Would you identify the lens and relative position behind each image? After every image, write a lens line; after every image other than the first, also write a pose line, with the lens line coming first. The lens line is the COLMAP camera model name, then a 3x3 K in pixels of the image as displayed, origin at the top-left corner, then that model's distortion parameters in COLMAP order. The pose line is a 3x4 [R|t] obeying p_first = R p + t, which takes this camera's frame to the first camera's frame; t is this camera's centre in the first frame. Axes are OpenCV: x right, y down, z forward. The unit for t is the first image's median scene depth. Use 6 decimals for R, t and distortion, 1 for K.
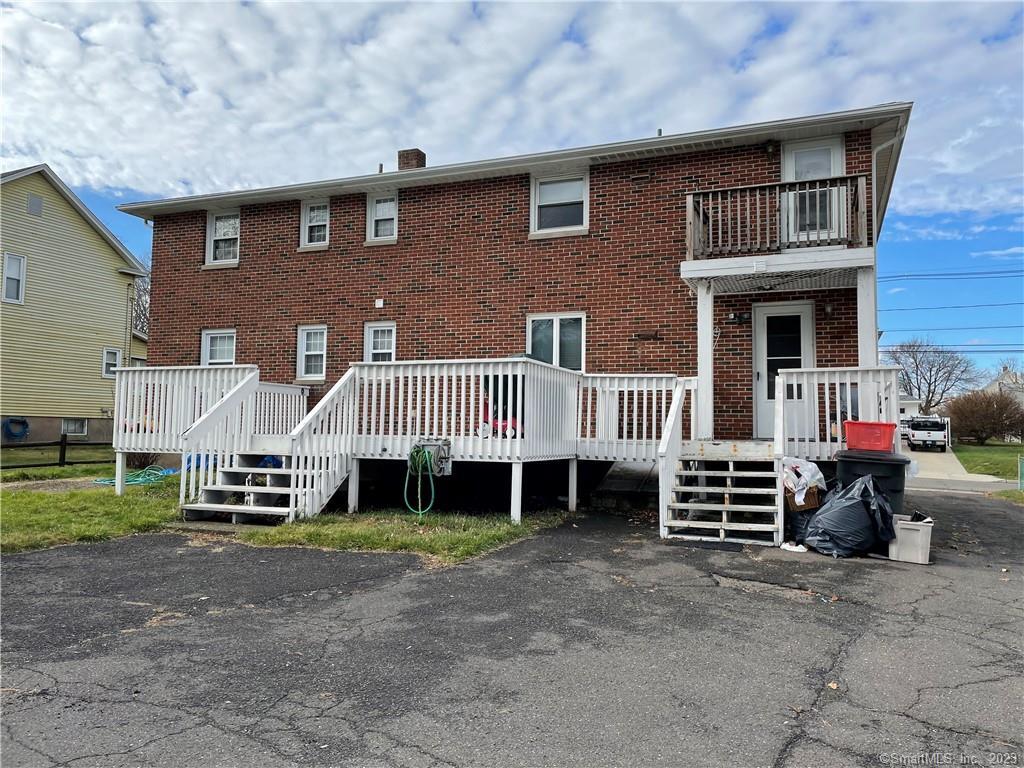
lens RADIAL K [[776.1, 0, 512.0], [0, 776.1, 384.0], [0, 0, 1]] dist [0.086436, -0.113020]
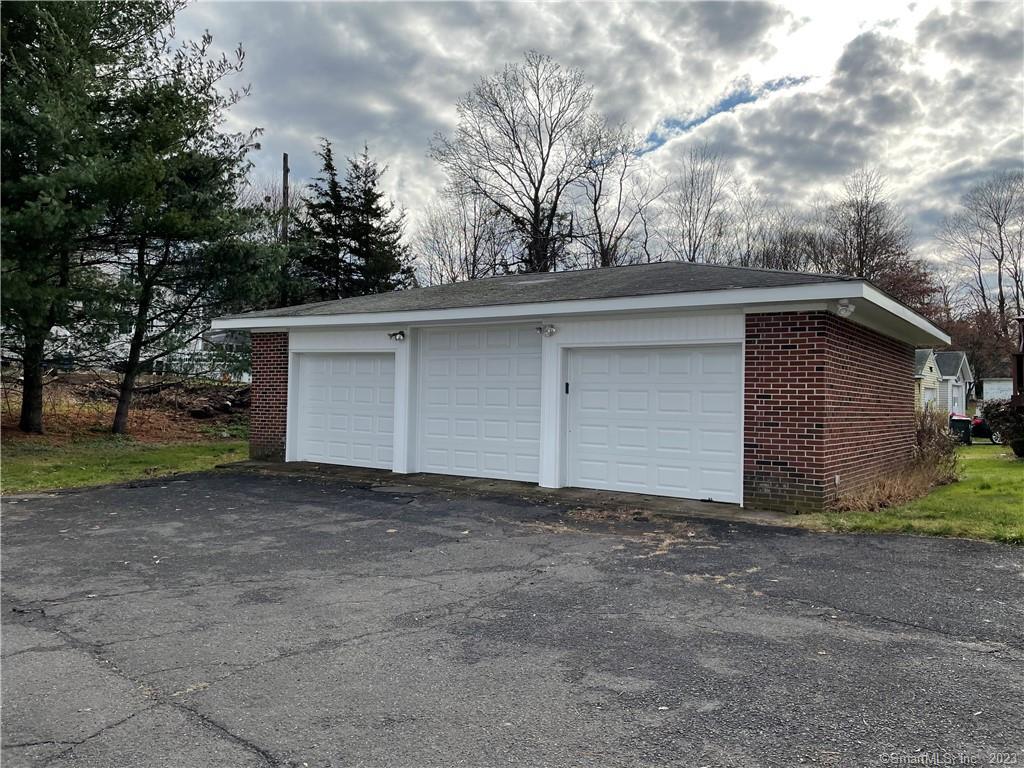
lens RADIAL K [[776.1, 0, 512.0], [0, 776.1, 384.0], [0, 0, 1]] dist [0.086436, -0.113020]
pose [[-0.221996, -0.038182, -0.974300, 1.066923], [0.035342, 0.998261, -0.047174, 0.066774], [0.974407, -0.044906, -0.220261, 1.330104]]
